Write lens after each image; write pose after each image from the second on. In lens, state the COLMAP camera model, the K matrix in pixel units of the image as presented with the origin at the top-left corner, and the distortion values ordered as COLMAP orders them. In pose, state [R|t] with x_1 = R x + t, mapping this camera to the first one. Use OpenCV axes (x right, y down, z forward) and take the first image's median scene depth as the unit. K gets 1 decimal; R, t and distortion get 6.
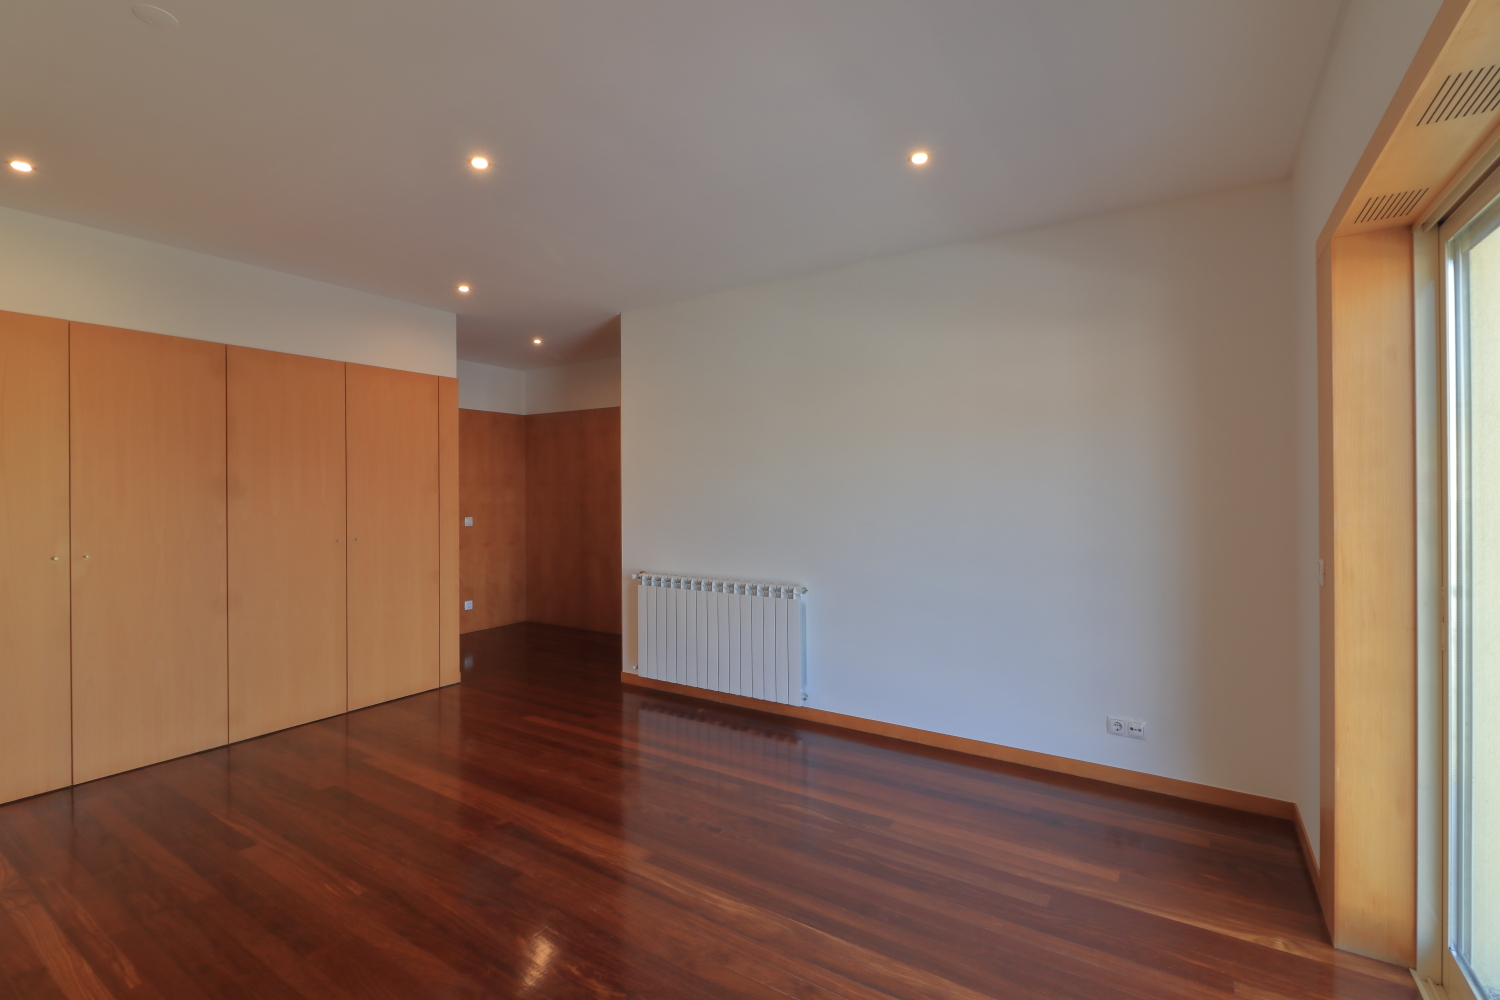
lens RADIAL K [[688.6, 0, 746.3], [0, 688.6, 488.2], [0, 0, 1]] dist [0.002361, -0.004701]
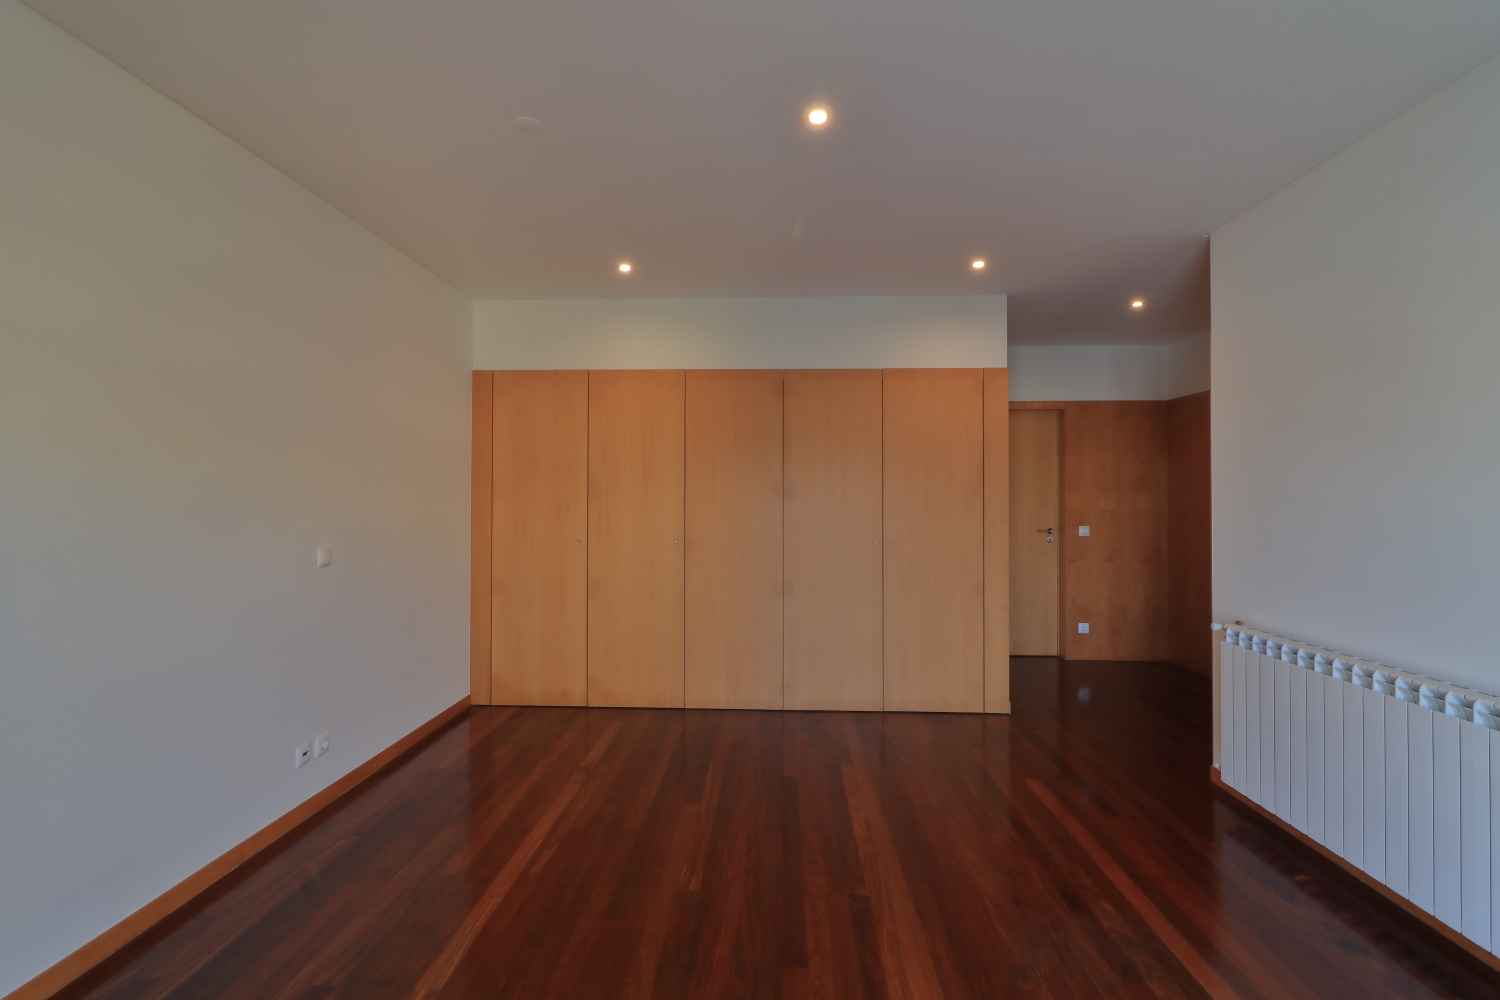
lens RADIAL K [[688.6, 0, 743.3], [0, 688.6, 489.9], [0, 0, 1]] dist [0.002361, -0.004701]
pose [[0.502568, 0.000724, -0.864537, 0.192863], [-0.003832, 0.999992, -0.001391, -0.000532], [0.864529, 0.004012, 0.502567, 0.298773]]
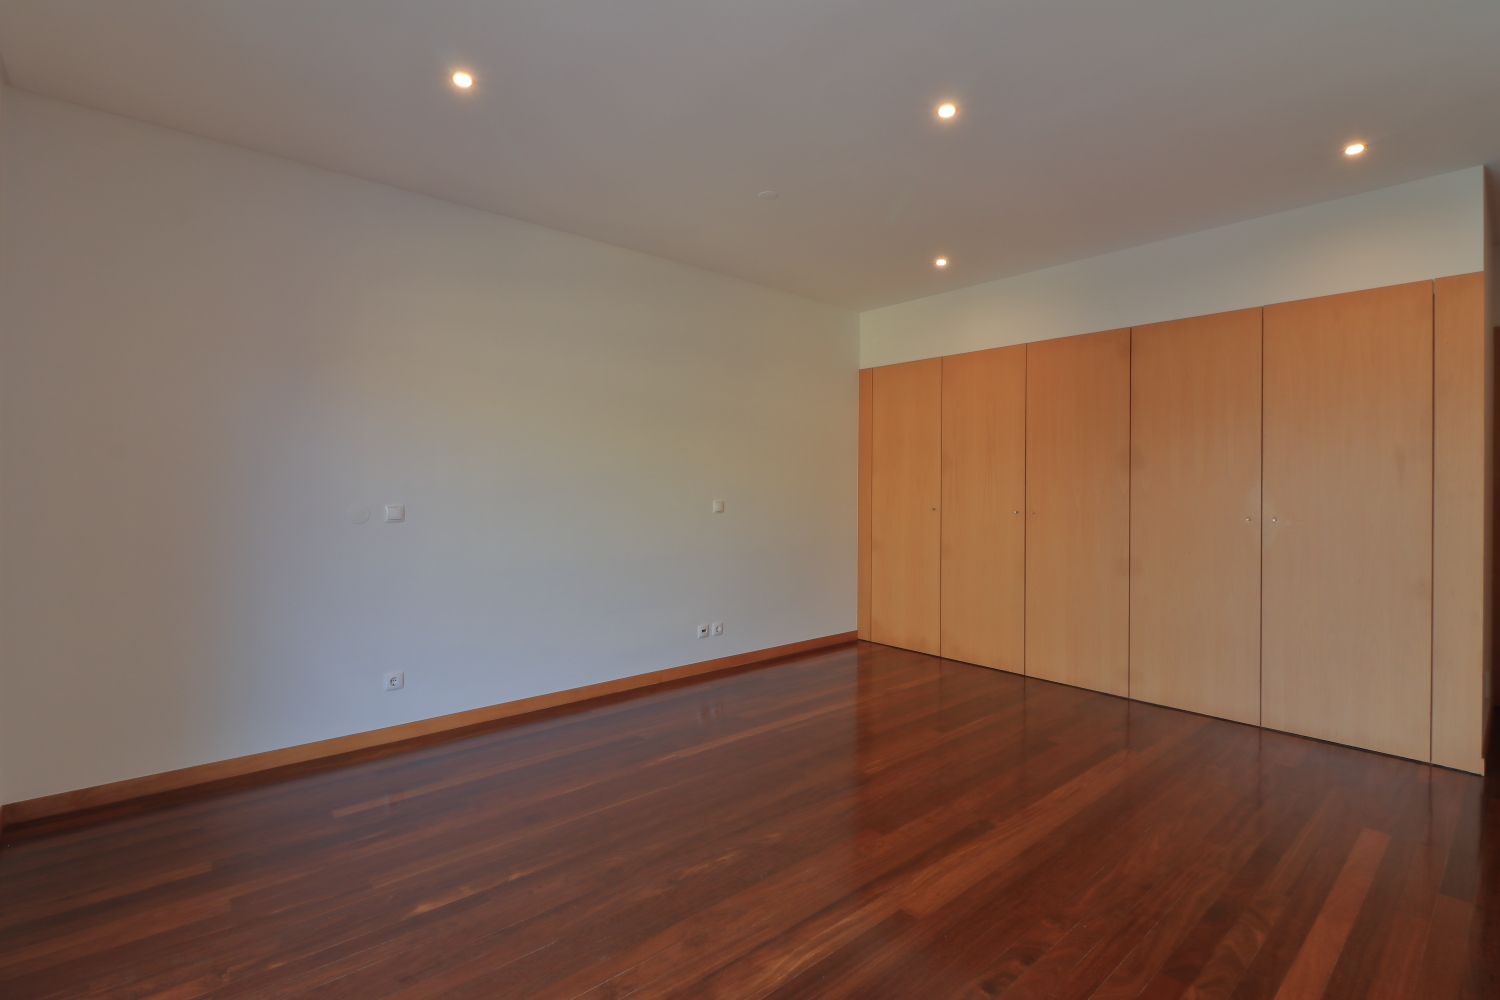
lens RADIAL K [[688.6, 0, 740.6], [0, 688.6, 491.6], [0, 0, 1]] dist [0.002361, -0.004701]
pose [[-0.284291, 0.010633, -0.958679, 0.384611], [-0.003171, 0.999923, 0.012031, 0.032059], [0.958733, 0.006461, -0.284235, 0.614767]]
